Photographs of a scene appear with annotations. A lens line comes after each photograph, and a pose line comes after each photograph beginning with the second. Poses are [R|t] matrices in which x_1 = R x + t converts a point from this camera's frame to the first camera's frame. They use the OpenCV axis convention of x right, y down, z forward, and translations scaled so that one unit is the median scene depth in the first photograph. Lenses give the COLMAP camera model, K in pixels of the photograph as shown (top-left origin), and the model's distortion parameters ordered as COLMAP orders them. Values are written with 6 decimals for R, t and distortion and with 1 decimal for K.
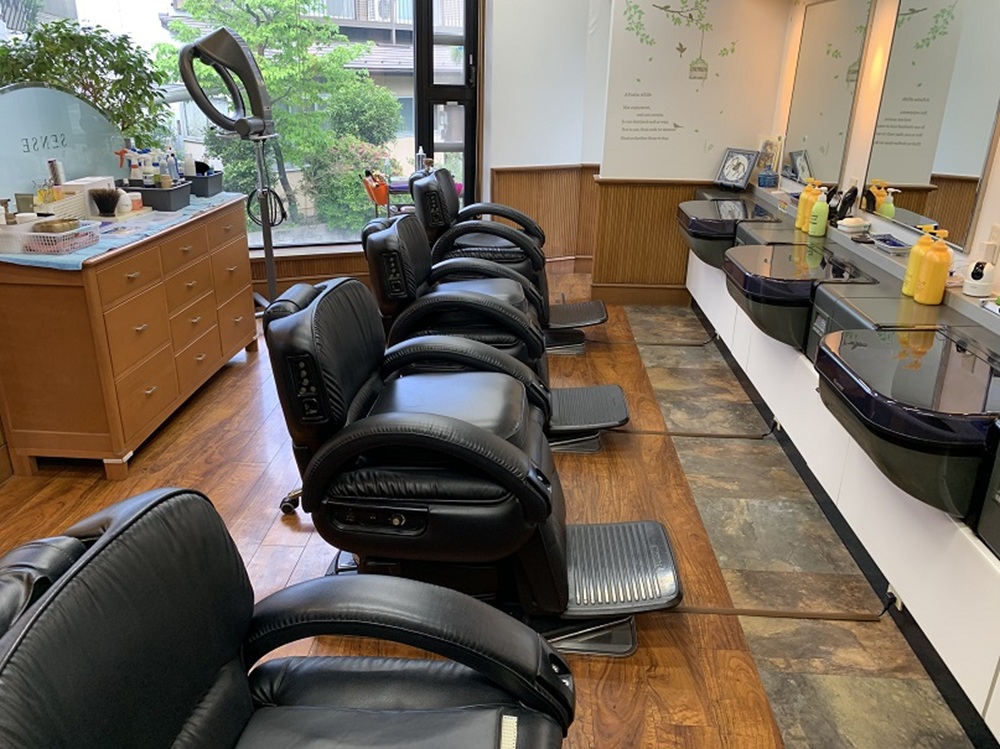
lens RADIAL K [[772.5, 0, 500.0], [0, 772.5, 374.5], [0, 0, 1]] dist [-0.001344, -0.004880]
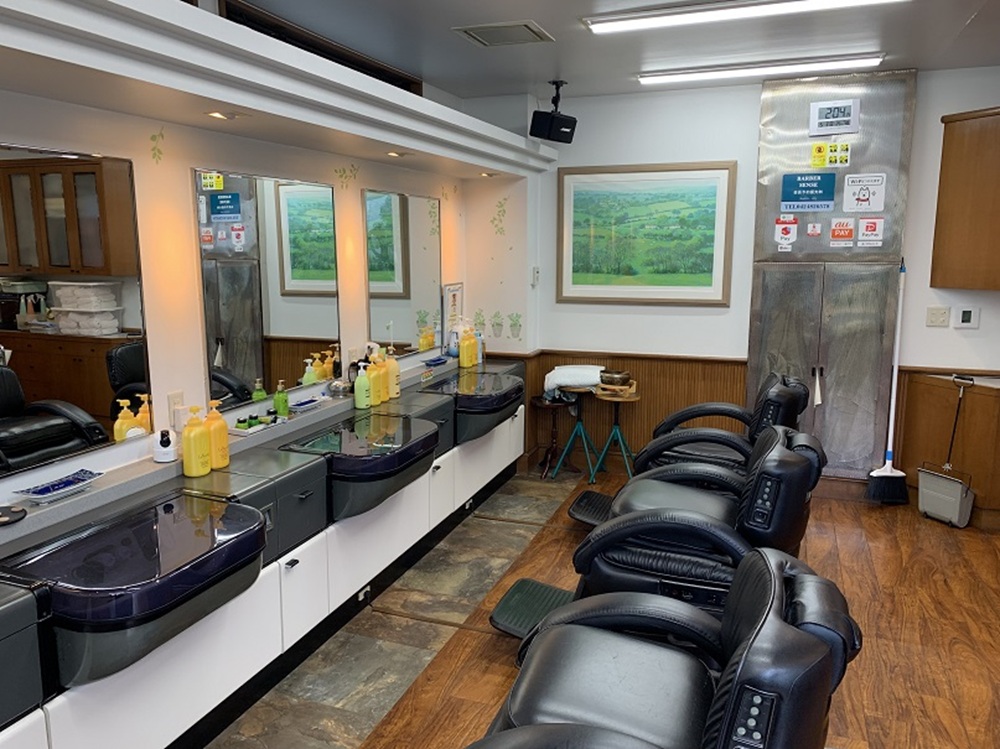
lens RADIAL K [[766.5, 0, 500.0], [0, 766.5, 374.5], [0, 0, 1]] dist [0.070702, -0.078856]
pose [[-0.953264, -0.067270, 0.294556, -0.133083], [0.095874, 0.857170, 0.506031, -0.718349], [-0.286525, 0.510621, -0.810660, 1.714451]]
